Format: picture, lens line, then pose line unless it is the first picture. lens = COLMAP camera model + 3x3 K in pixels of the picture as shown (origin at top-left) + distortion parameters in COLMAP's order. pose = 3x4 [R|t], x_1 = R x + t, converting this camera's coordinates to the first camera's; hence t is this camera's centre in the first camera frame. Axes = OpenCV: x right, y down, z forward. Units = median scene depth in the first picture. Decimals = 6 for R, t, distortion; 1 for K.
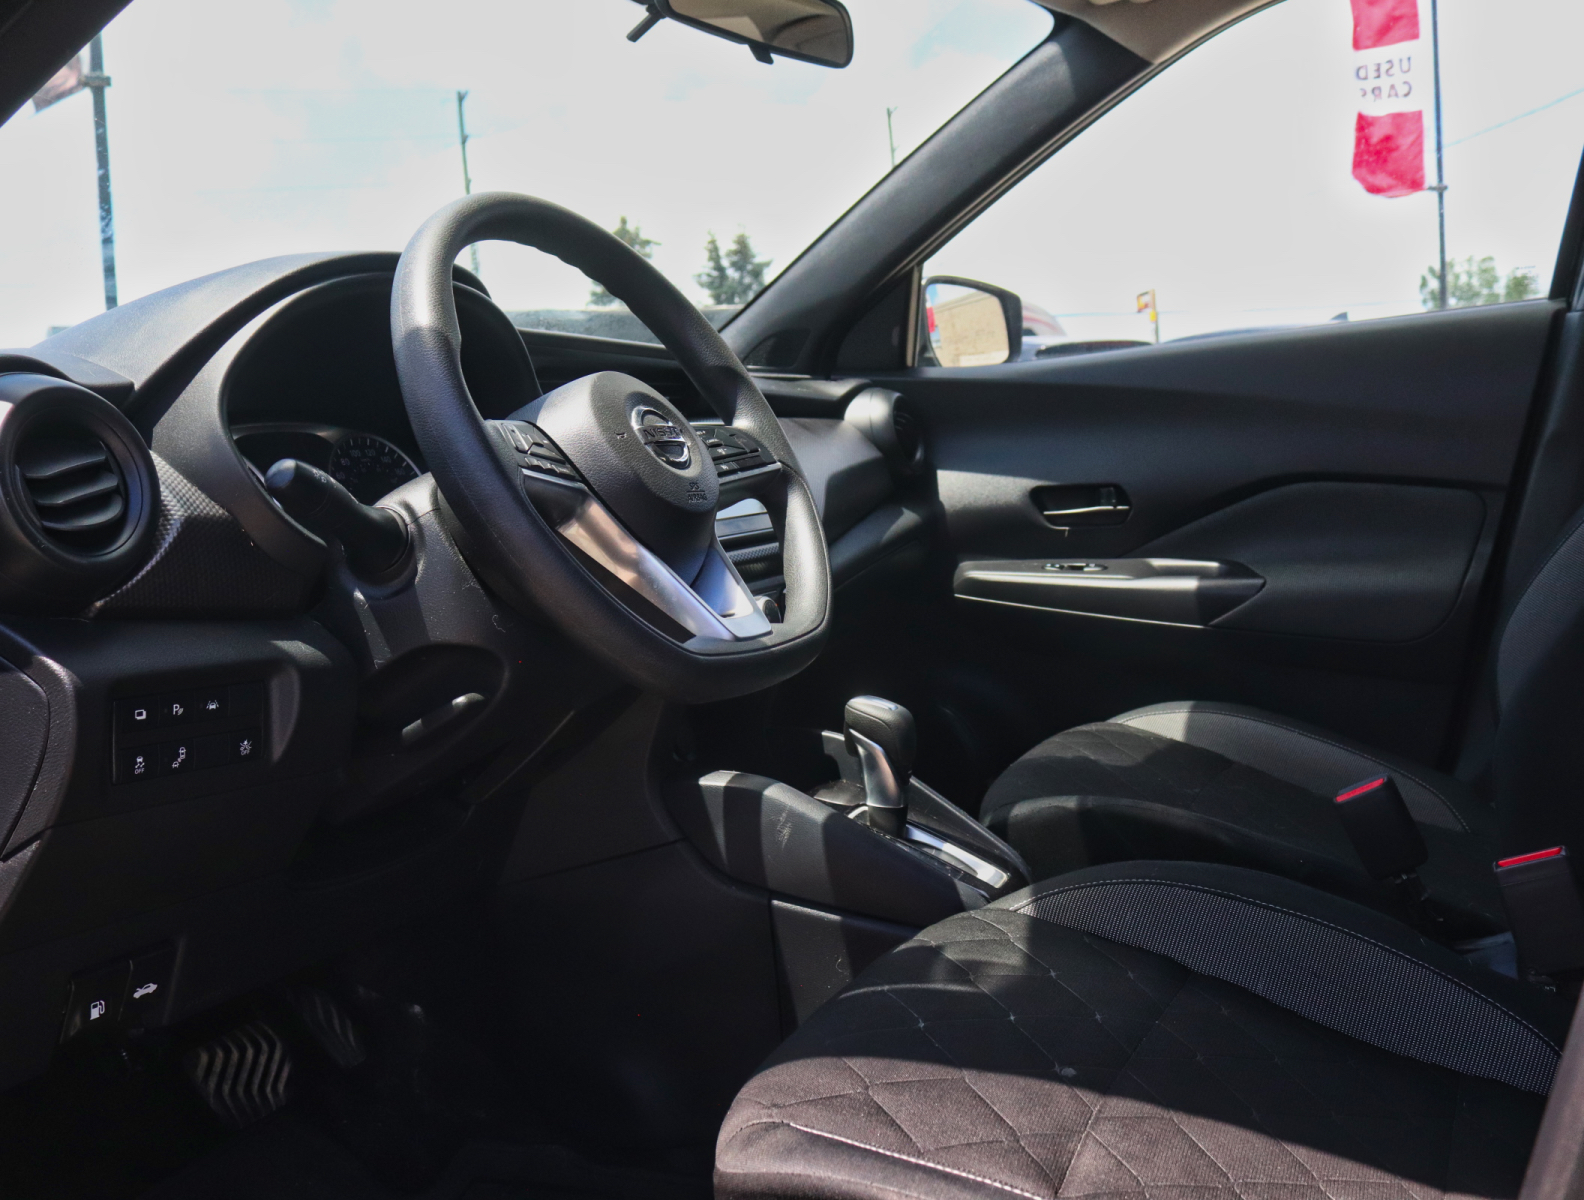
lens RADIAL K [[1493.7, 0, 793.8], [0, 1493.7, 586.2], [0, 0, 1]] dist [-0.097598, 0.000000]
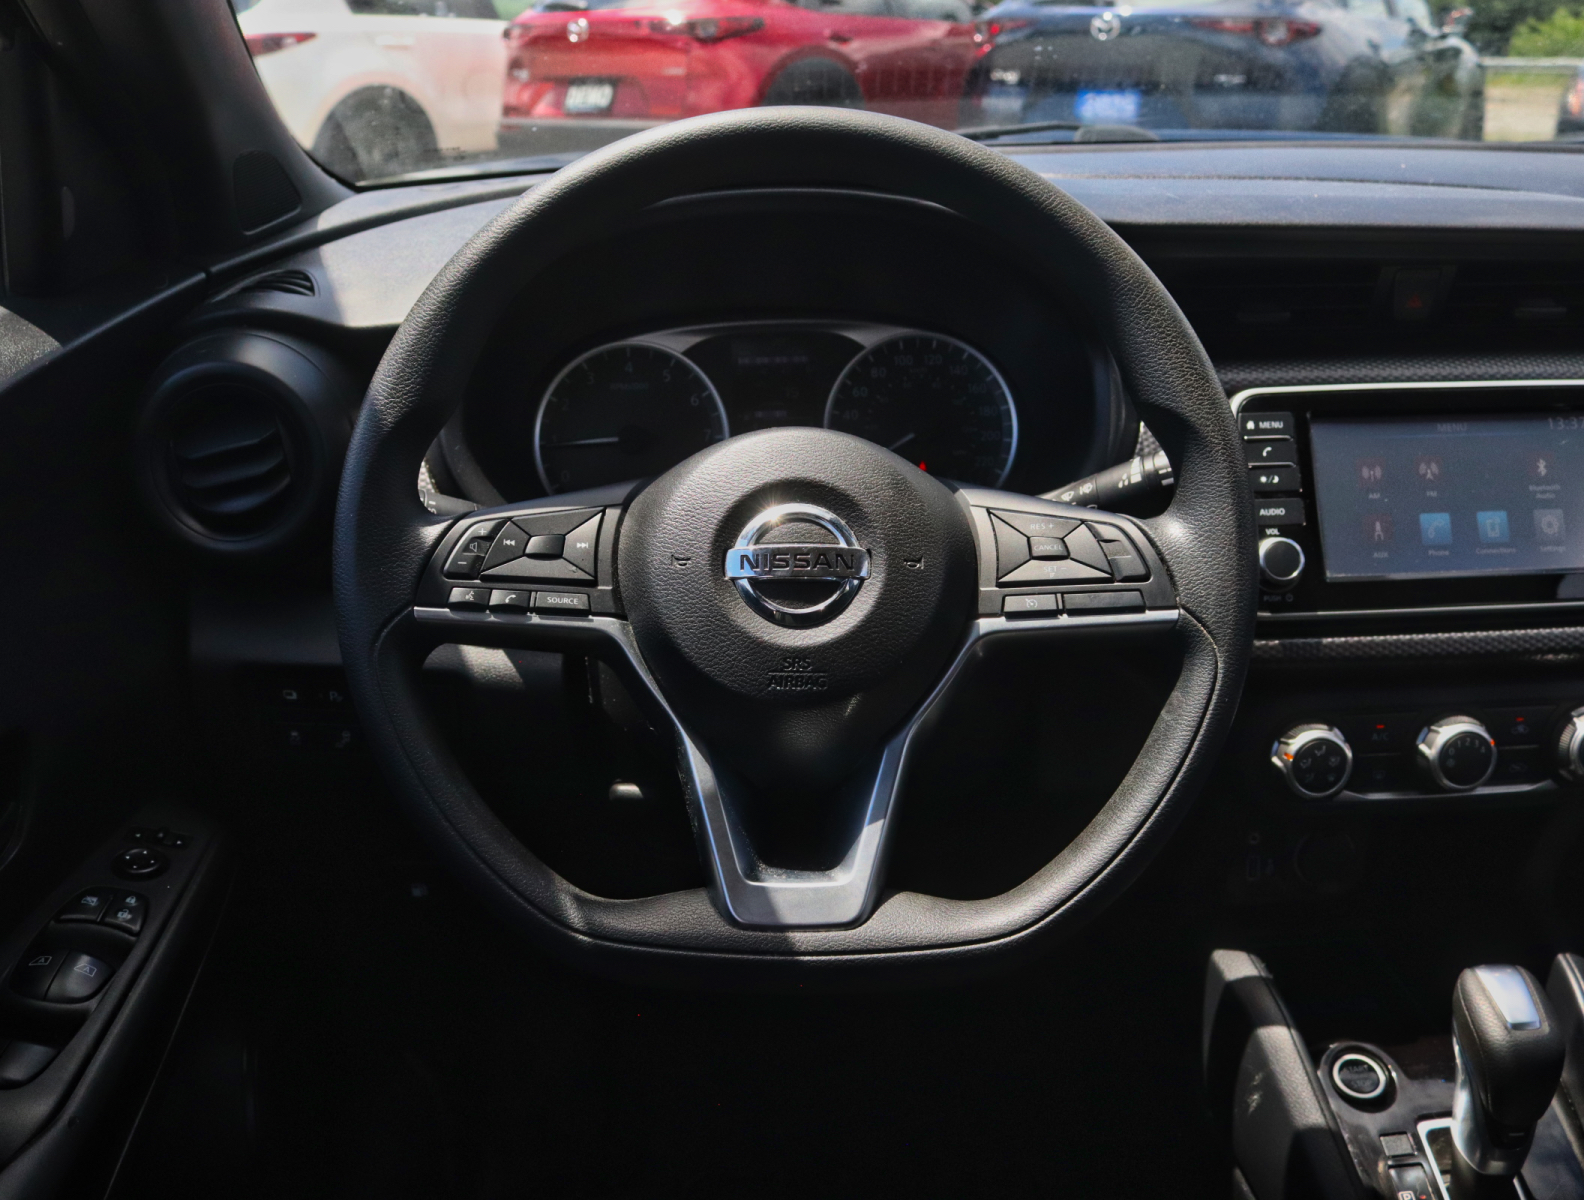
lens RADIAL K [[1493.7, 0, 788.3], [0, 1493.7, 610.3], [0, 0, 1]] dist [-0.097598, 0.000000]
pose [[0.456185, 0.384582, -0.802491, 0.326595], [-0.084079, 0.916385, 0.391368, -0.256480], [0.885904, -0.111063, 0.450376, 0.567110]]
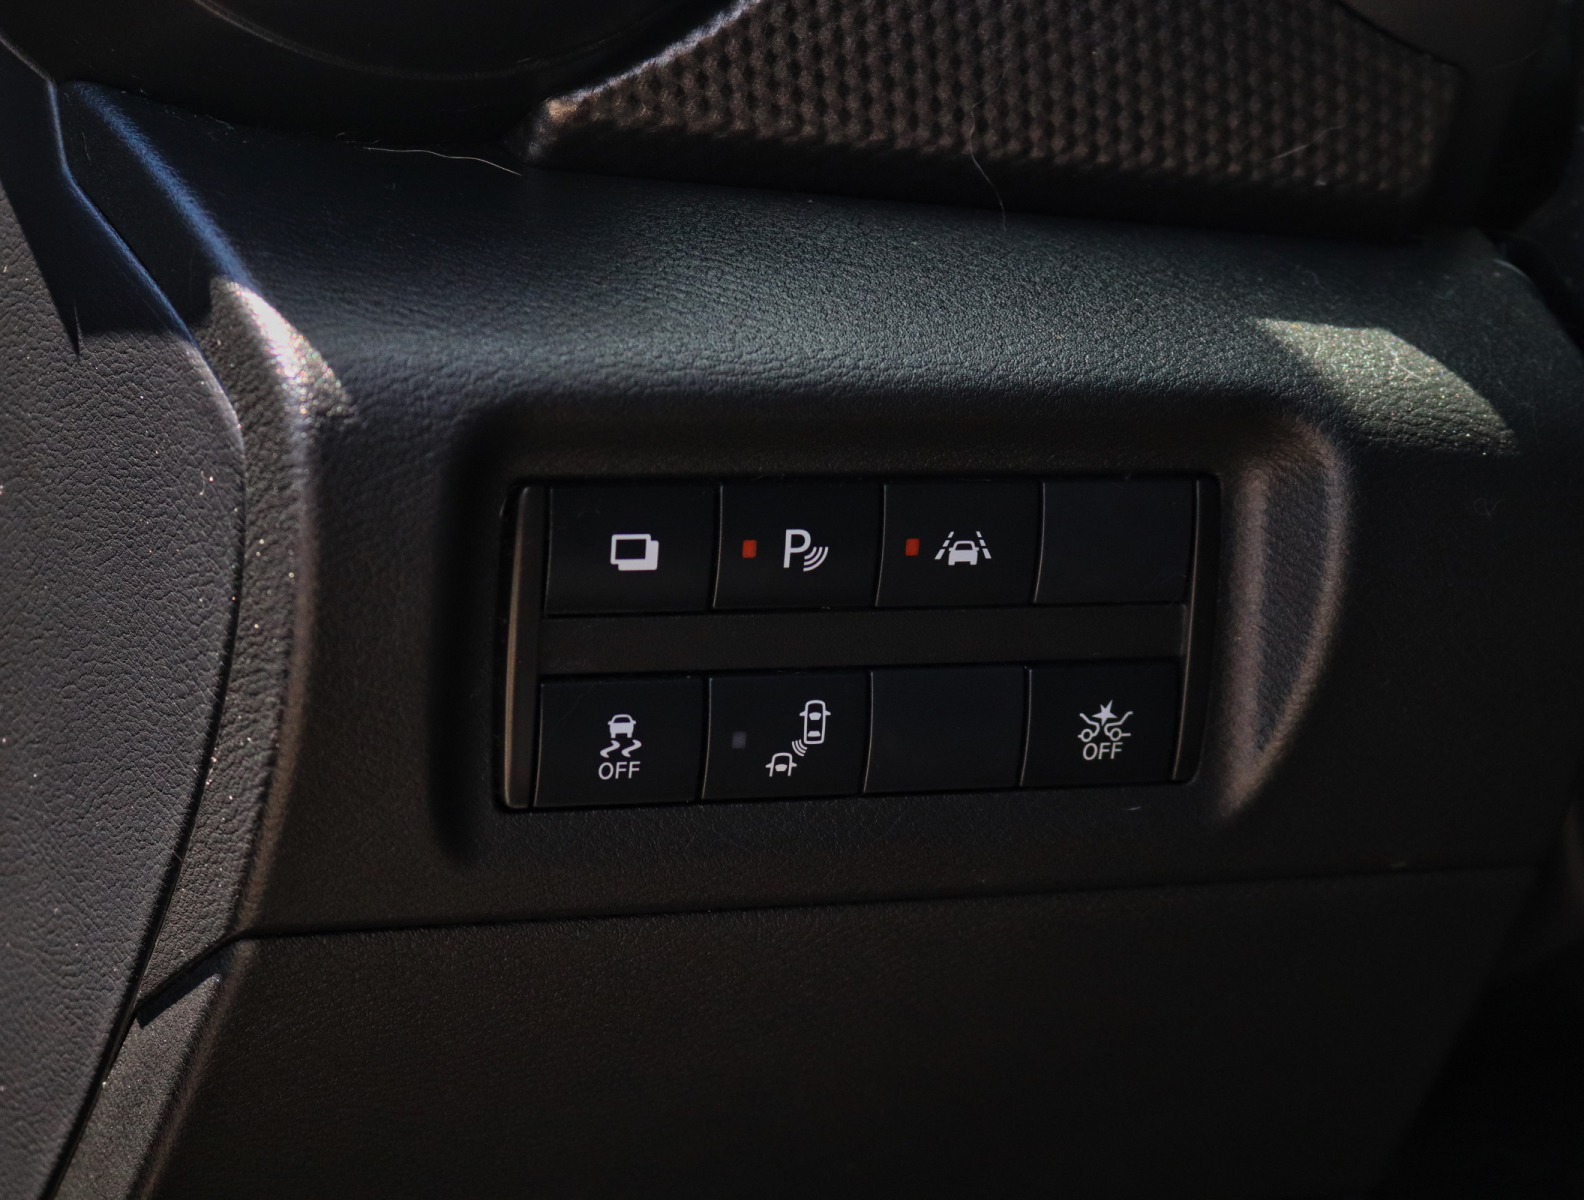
lens RADIAL K [[3662.1, 0, 792.1], [0, 3662.1, 597.3], [0, 0, 1]] dist [0.056037, 0.000000]
pose [[0.756445, 0.134368, -0.640107, -0.011875], [-0.074362, 0.989993, 0.119938, 0.011393], [0.649817, -0.043127, 0.758866, 0.355297]]
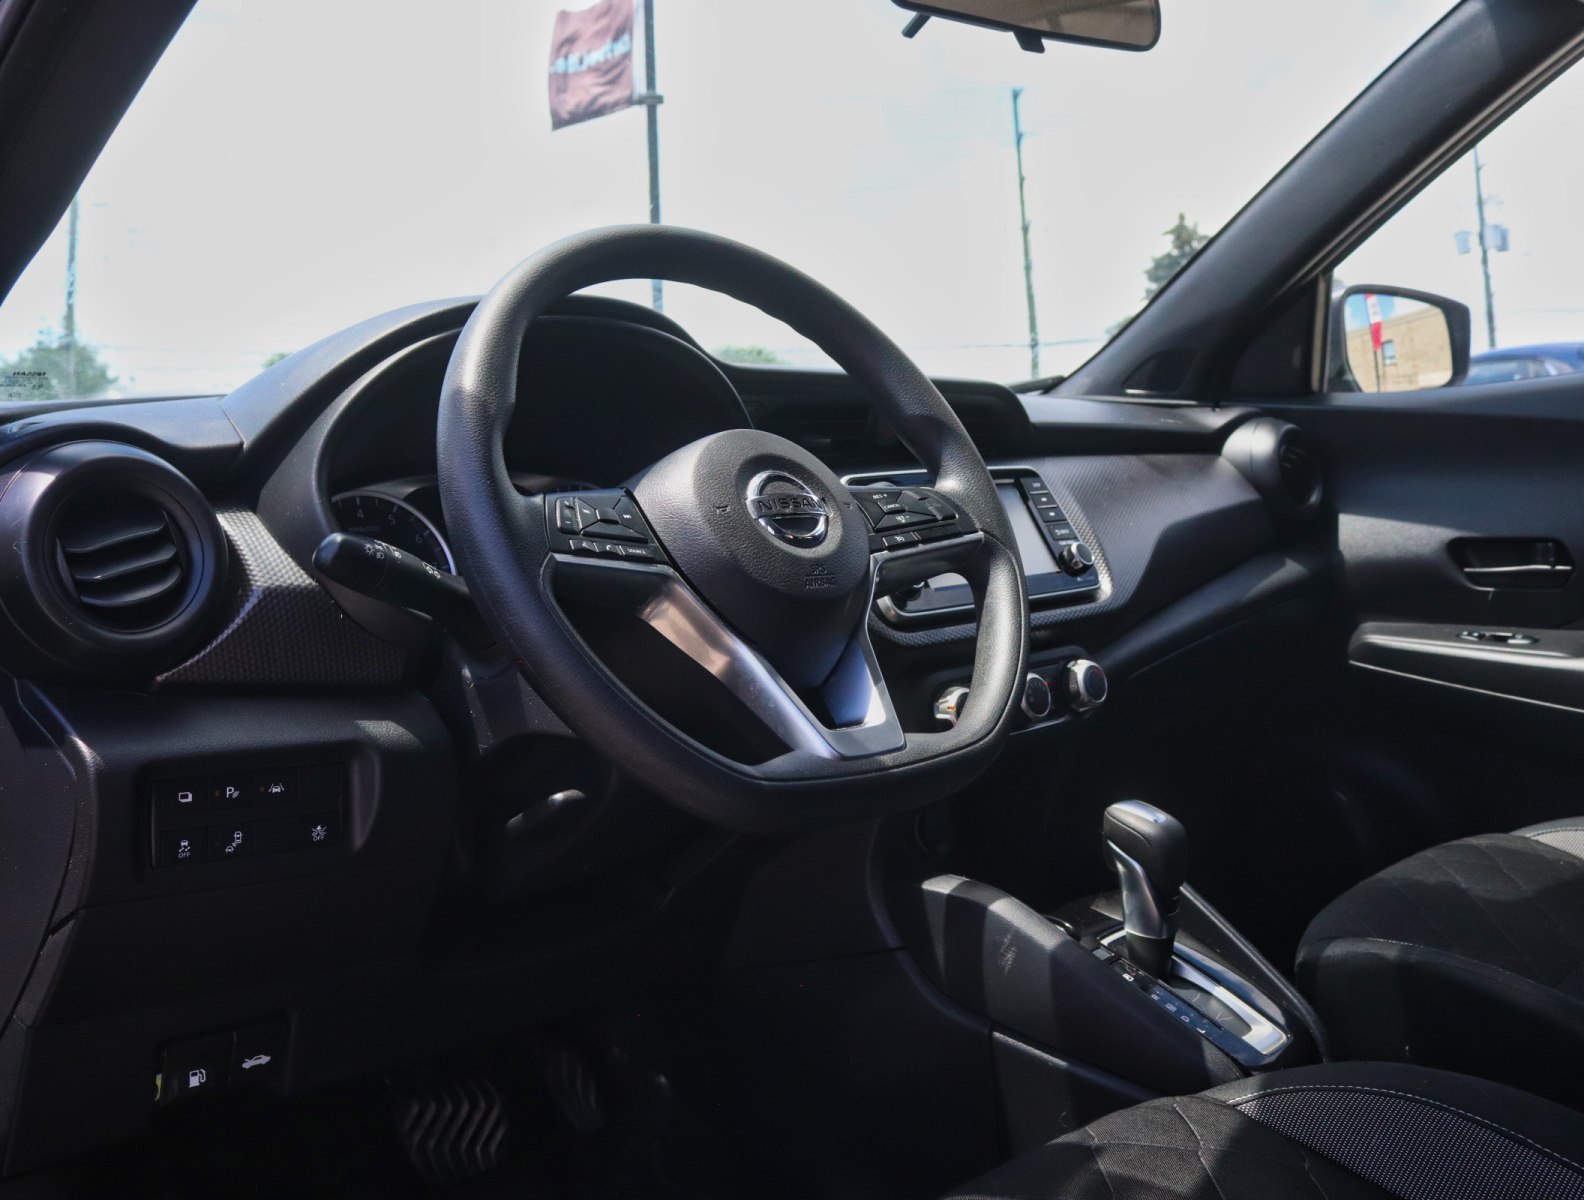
lens RADIAL K [[1493.7, 0, 795.2], [0, 1493.7, 601.6], [0, 0, 1]] dist [-0.097598, 0.000000]
pose [[0.932948, 0.046301, -0.357023, 0.175147], [-0.041865, 0.998920, 0.020148, -0.050807], [0.357570, -0.003850, 0.933878, 0.163288]]
